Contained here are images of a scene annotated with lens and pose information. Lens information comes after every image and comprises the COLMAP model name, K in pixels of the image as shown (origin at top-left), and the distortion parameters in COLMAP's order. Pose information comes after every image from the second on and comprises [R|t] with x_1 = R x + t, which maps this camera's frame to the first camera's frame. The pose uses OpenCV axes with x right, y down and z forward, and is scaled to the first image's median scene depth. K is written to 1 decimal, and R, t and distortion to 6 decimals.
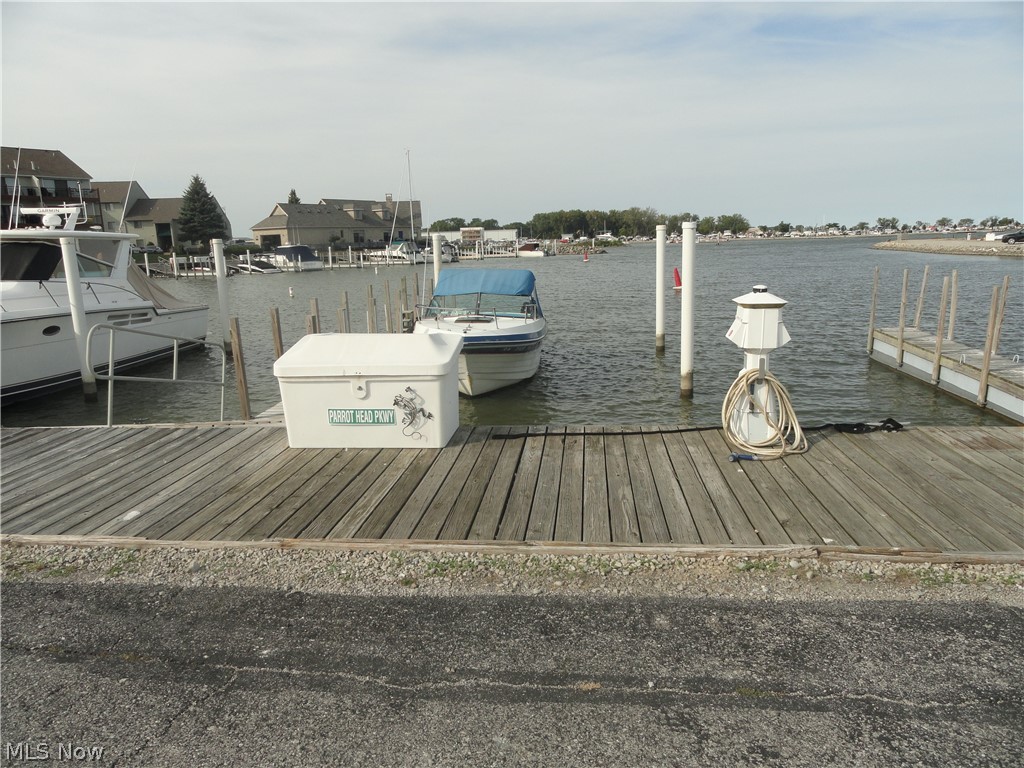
lens RADIAL K [[717.4, 0, 512.0], [0, 717.4, 384.0], [0, 0, 1]] dist [-0.006489, 0.018746]
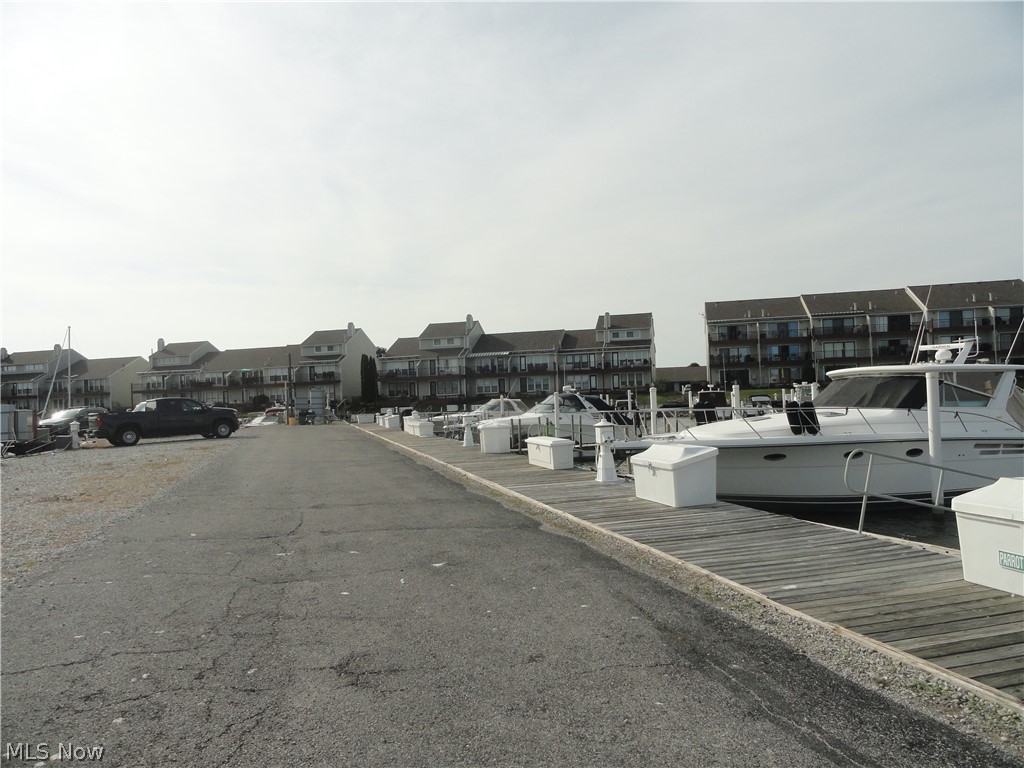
lens RADIAL K [[715.8, 0, 513.2], [0, 715.8, 383.4], [0, 0, 1]] dist [-0.001261, 0.004942]
pose [[0.384764, 0.002996, -0.923010, 0.144900], [-0.161268, 0.984831, -0.064029, -0.007663], [0.908817, 0.173488, 0.379411, -0.019073]]
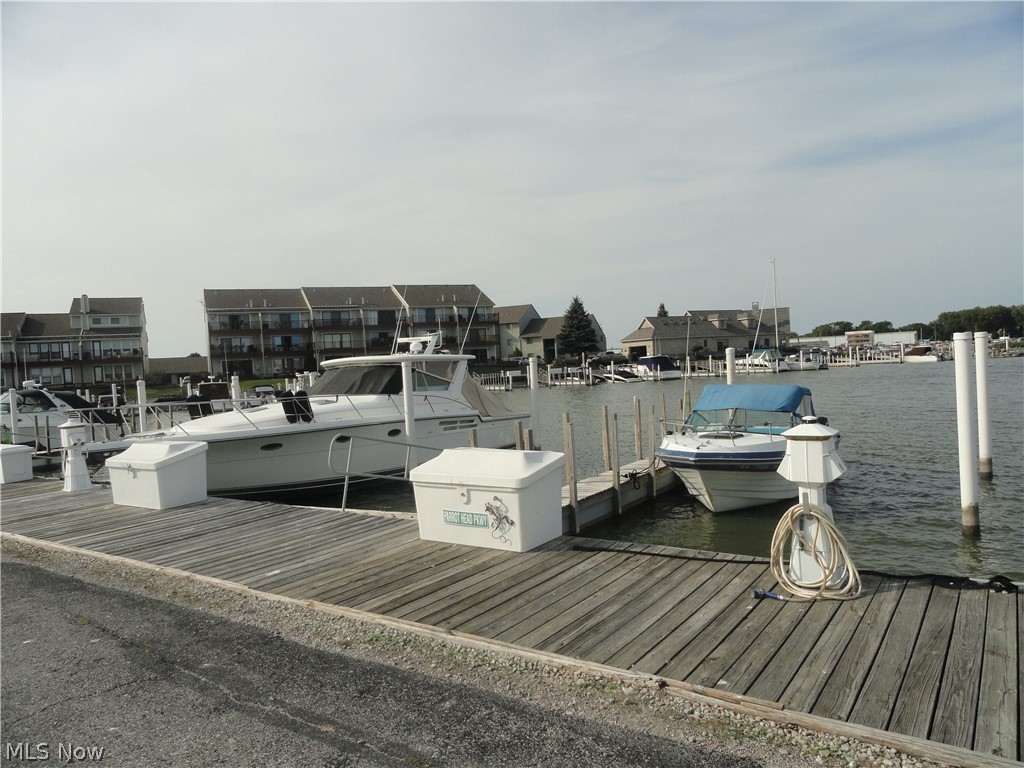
lens RADIAL K [[715.8, 0, 513.2], [0, 715.8, 383.4], [0, 0, 1]] dist [-0.001261, 0.004942]
pose [[0.872658, -0.002754, -0.488324, 0.155617], [-0.069790, 0.989016, -0.130295, -0.009583], [0.483319, 0.147783, 0.862881, -0.011466]]
